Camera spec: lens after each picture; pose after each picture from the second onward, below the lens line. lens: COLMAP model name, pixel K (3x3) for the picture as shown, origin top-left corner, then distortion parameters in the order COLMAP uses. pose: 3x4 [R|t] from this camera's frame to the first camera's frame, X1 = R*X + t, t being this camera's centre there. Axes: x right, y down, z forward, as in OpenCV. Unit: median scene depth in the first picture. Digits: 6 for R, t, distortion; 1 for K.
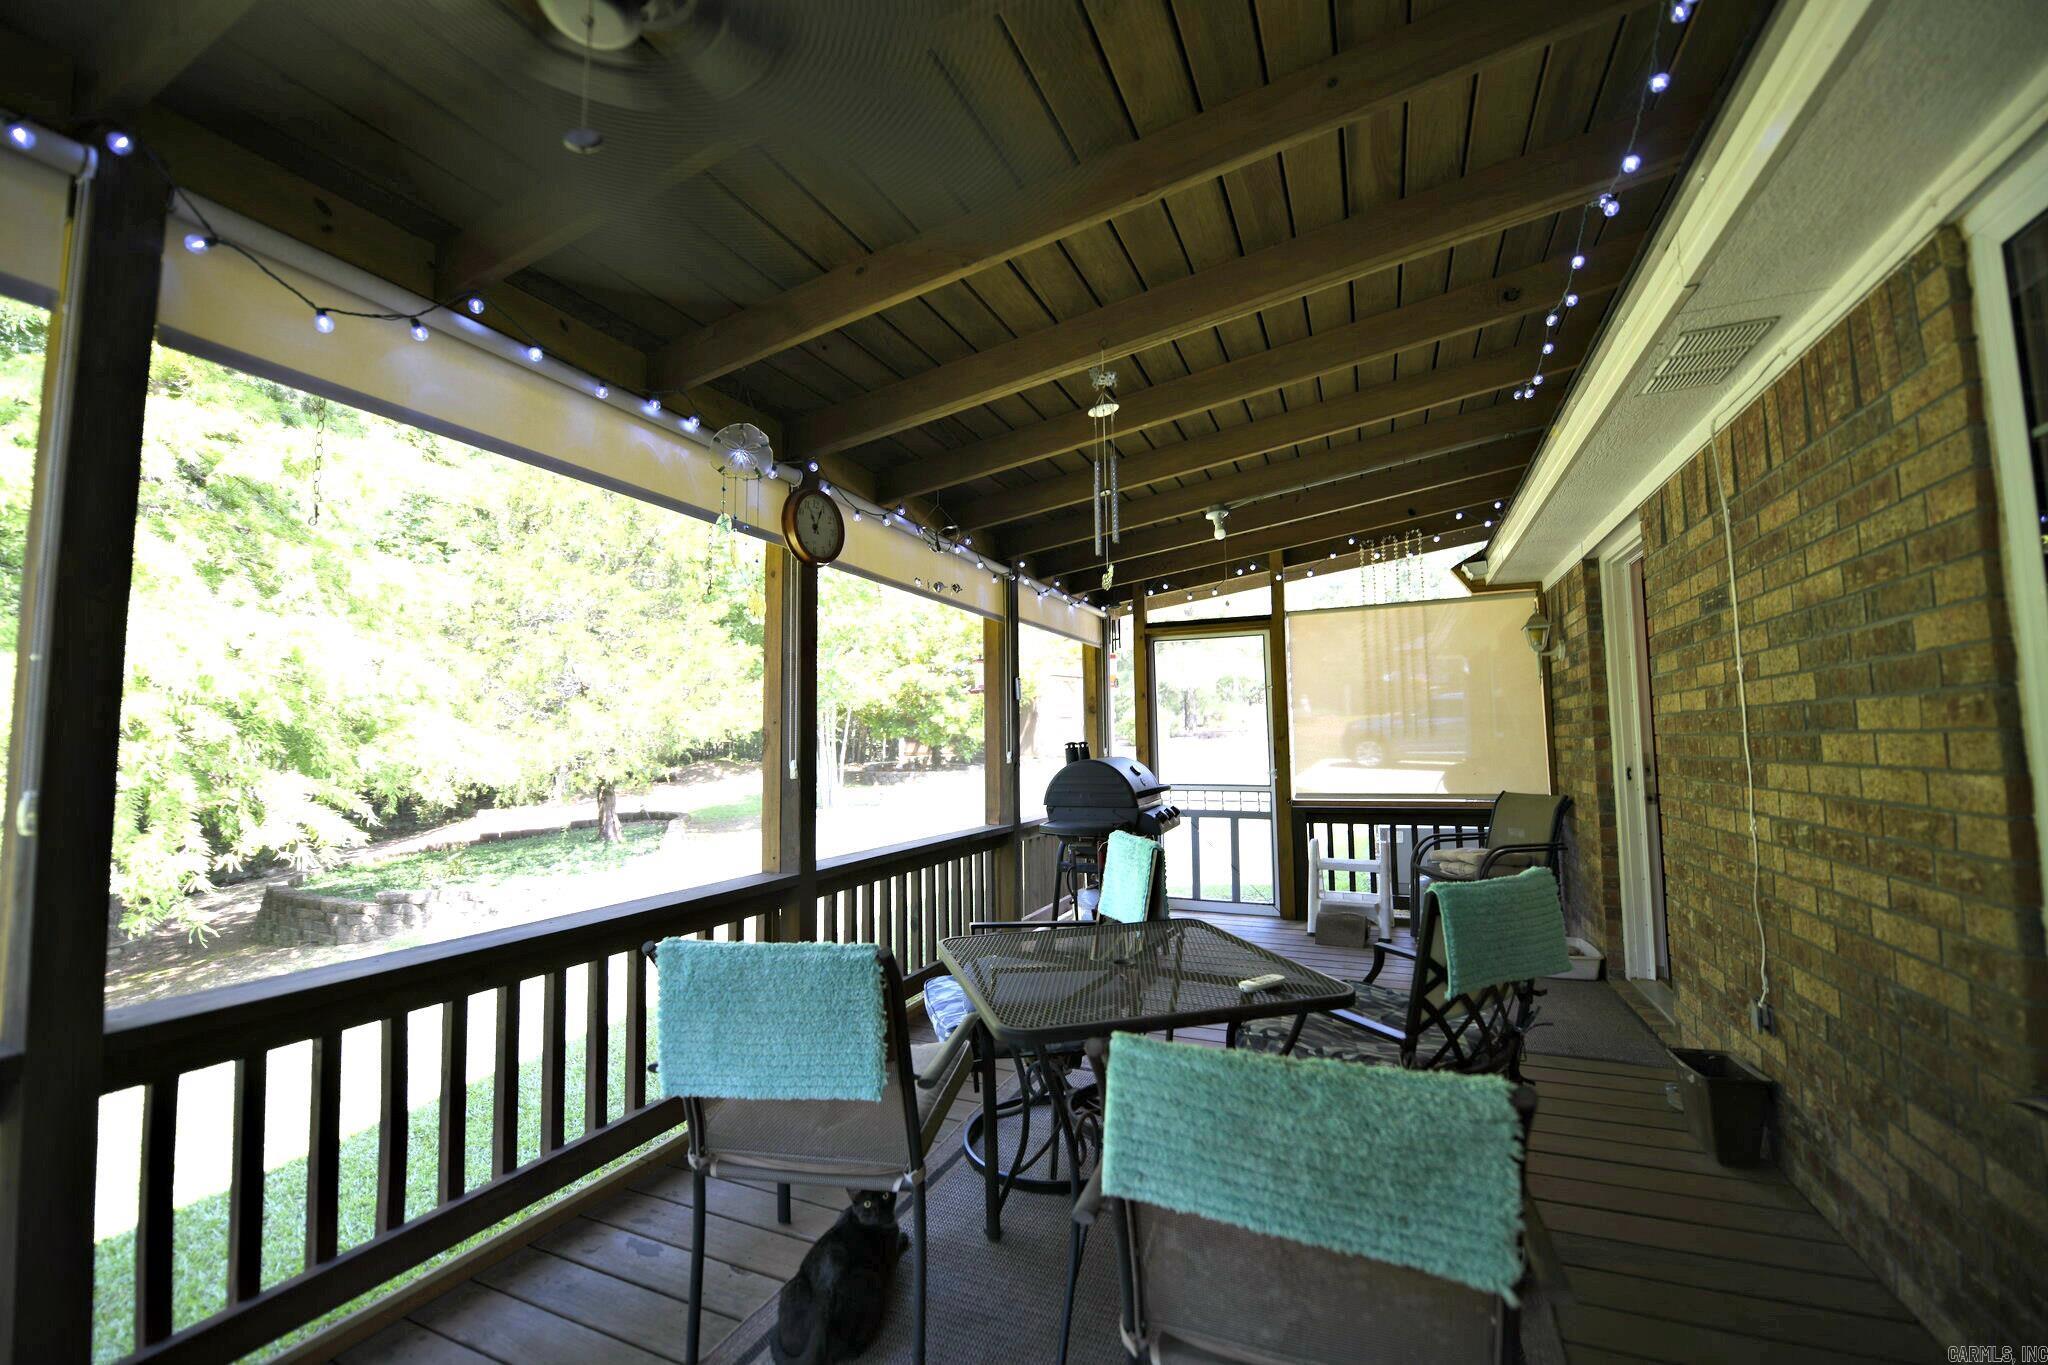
lens RADIAL K [[824.8, 0, 1018.7], [0, 824.8, 667.9], [0, 0, 1]] dist [-0.014643, -0.003084]
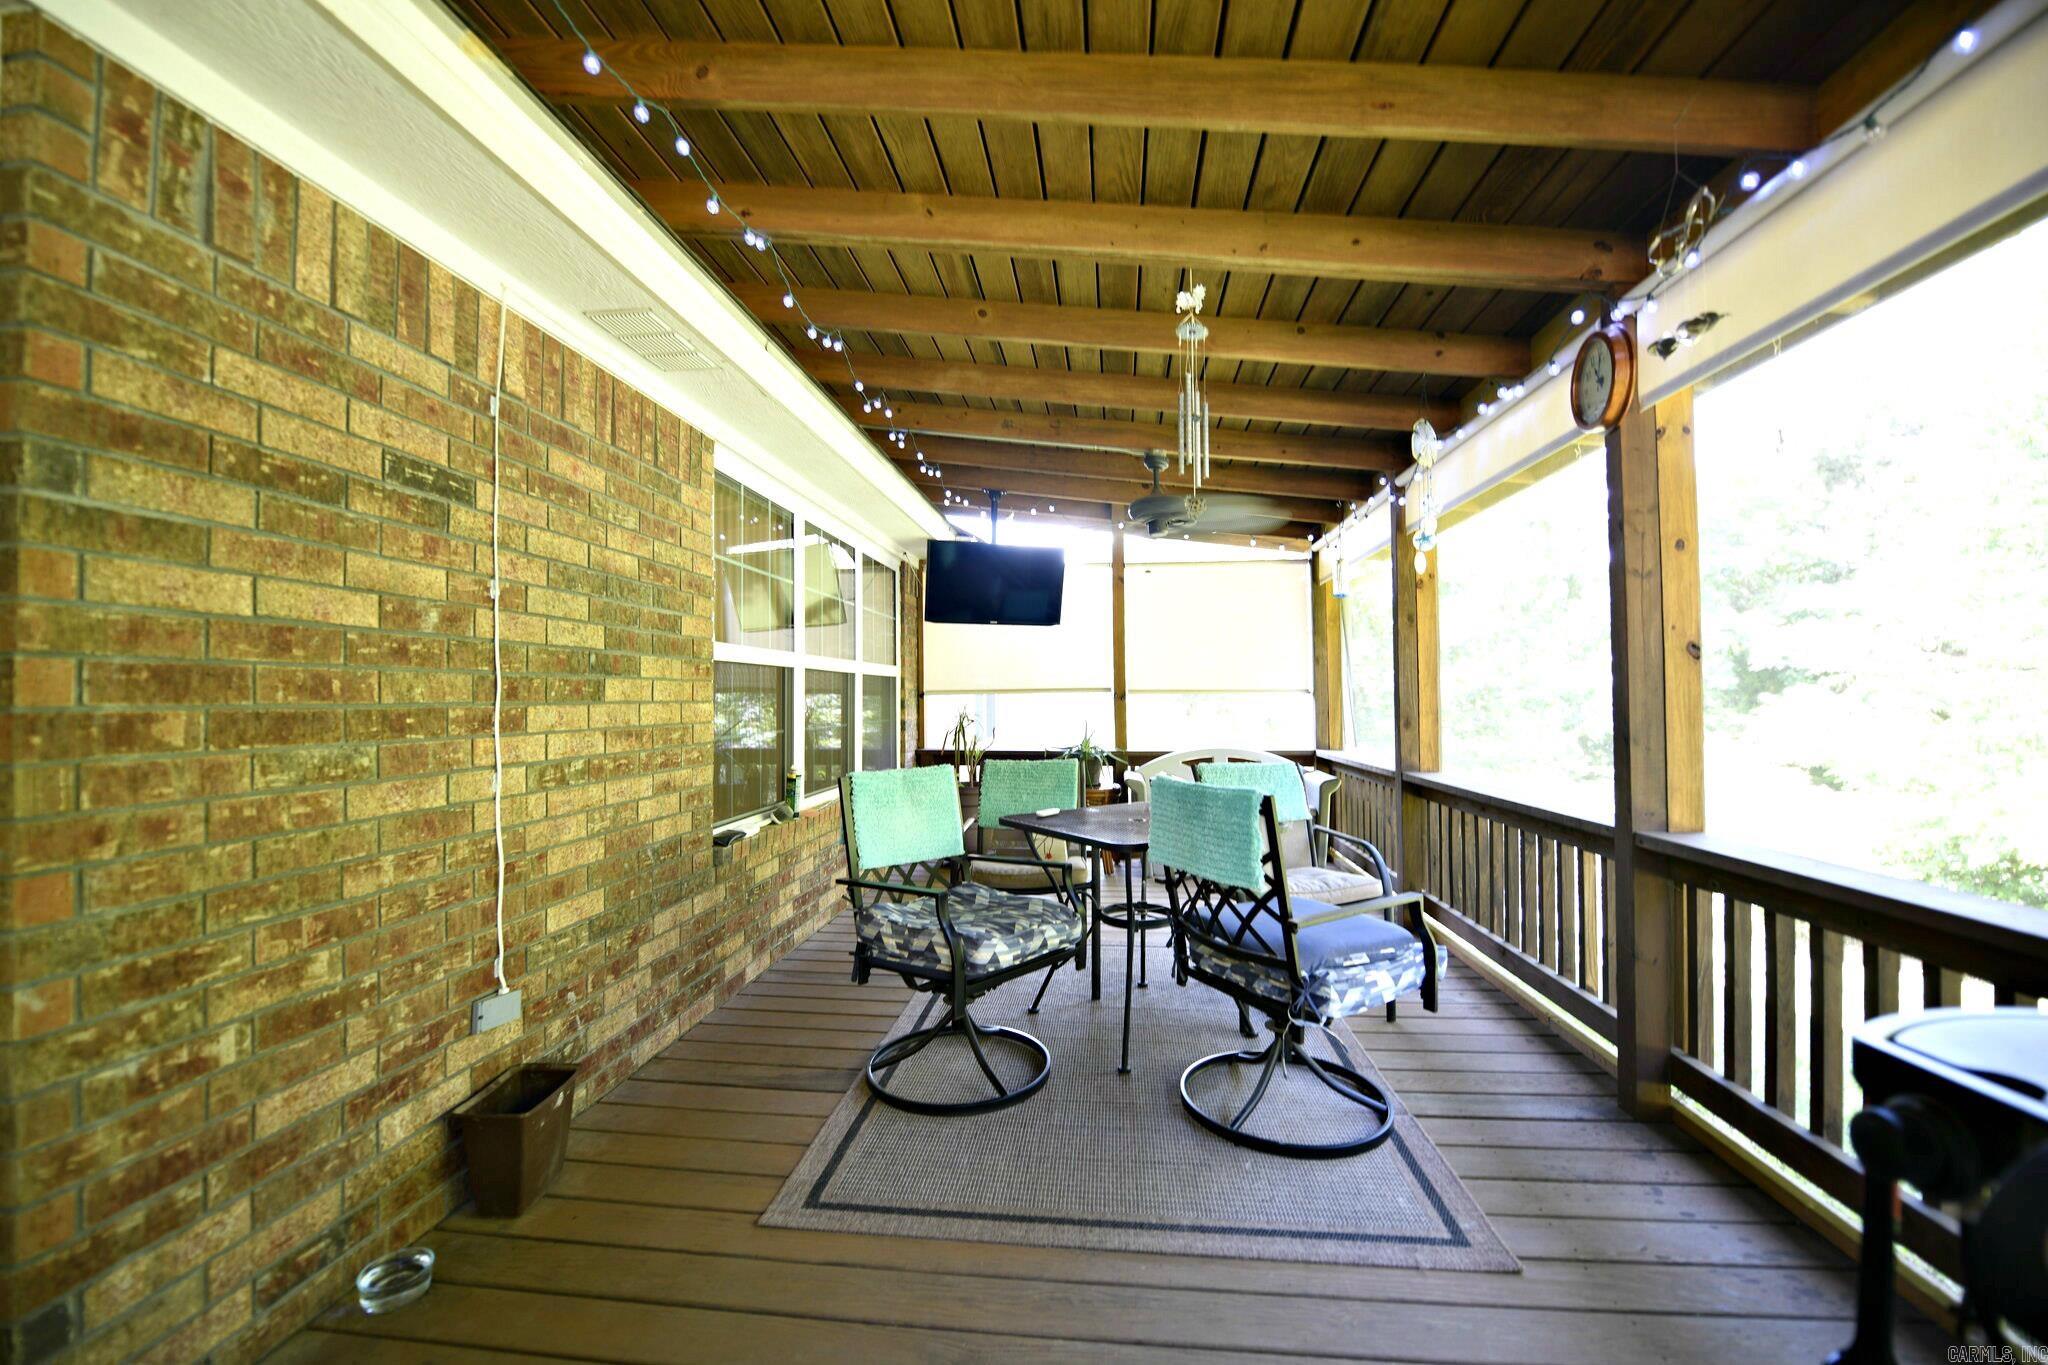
lens RADIAL K [[824.8, 0, 1023.1], [0, 824.8, 682.4], [0, 0, 1]] dist [-0.014643, -0.003084]
pose [[-0.955377, -0.001576, -0.295385, 0.519653], [0.029767, 0.994381, -0.101584, 0.158422], [0.293886, -0.105844, -0.949962, 1.610635]]
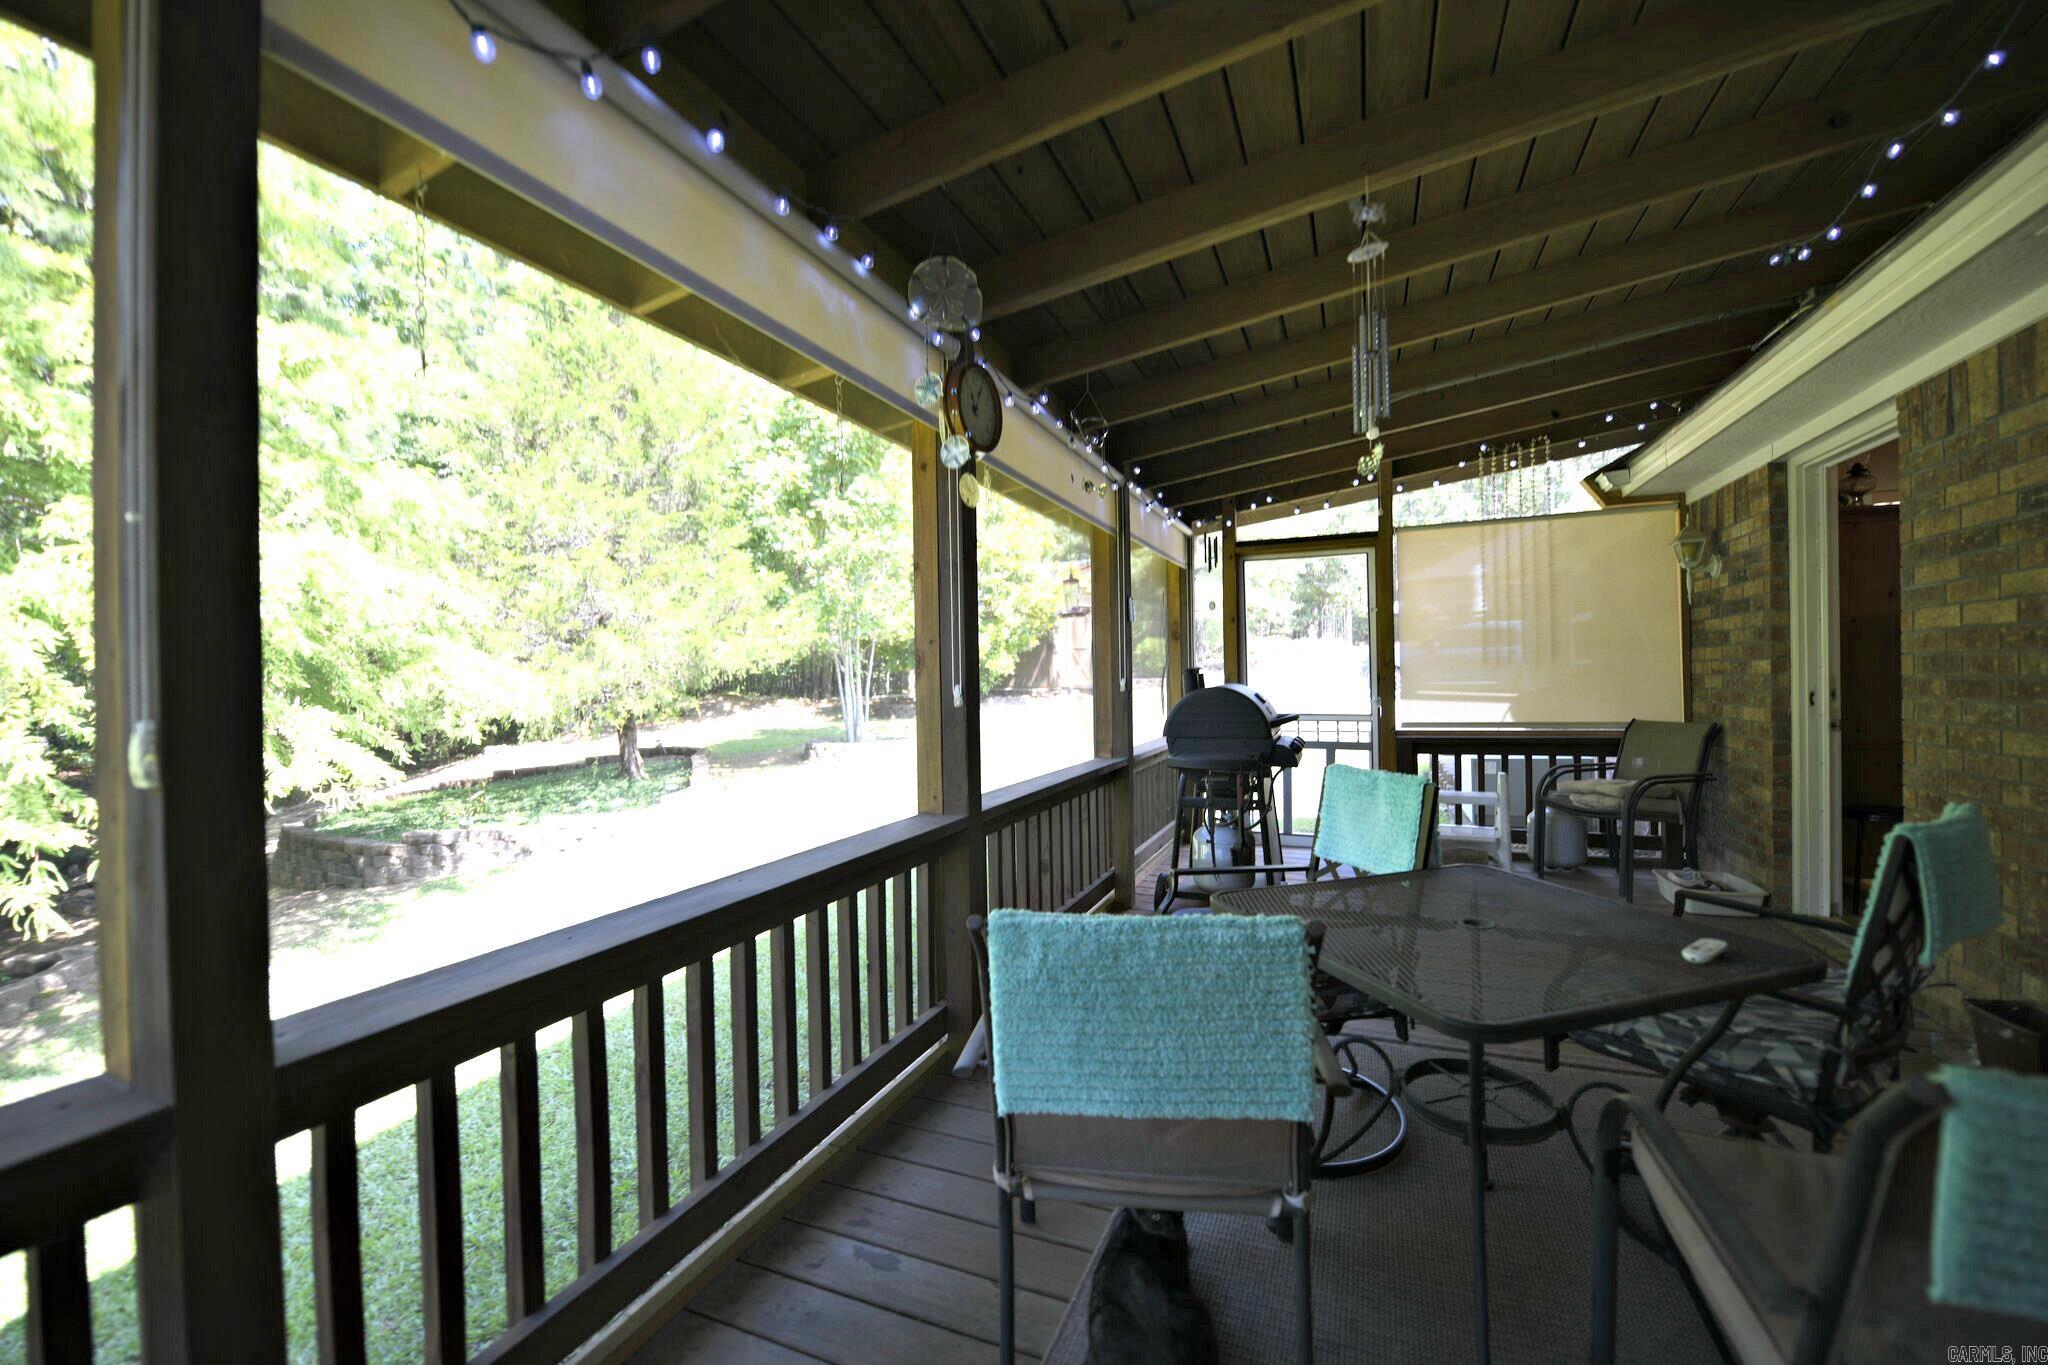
lens RADIAL K [[824.8, 0, 1010.3], [0, 824.8, 671.0], [0, 0, 1]] dist [-0.014643, -0.003084]
pose [[0.999907, -0.004943, 0.012688, -0.229494], [0.003869, 0.996512, 0.083359, 0.026205], [-0.013055, -0.083302, 0.996439, 0.145252]]
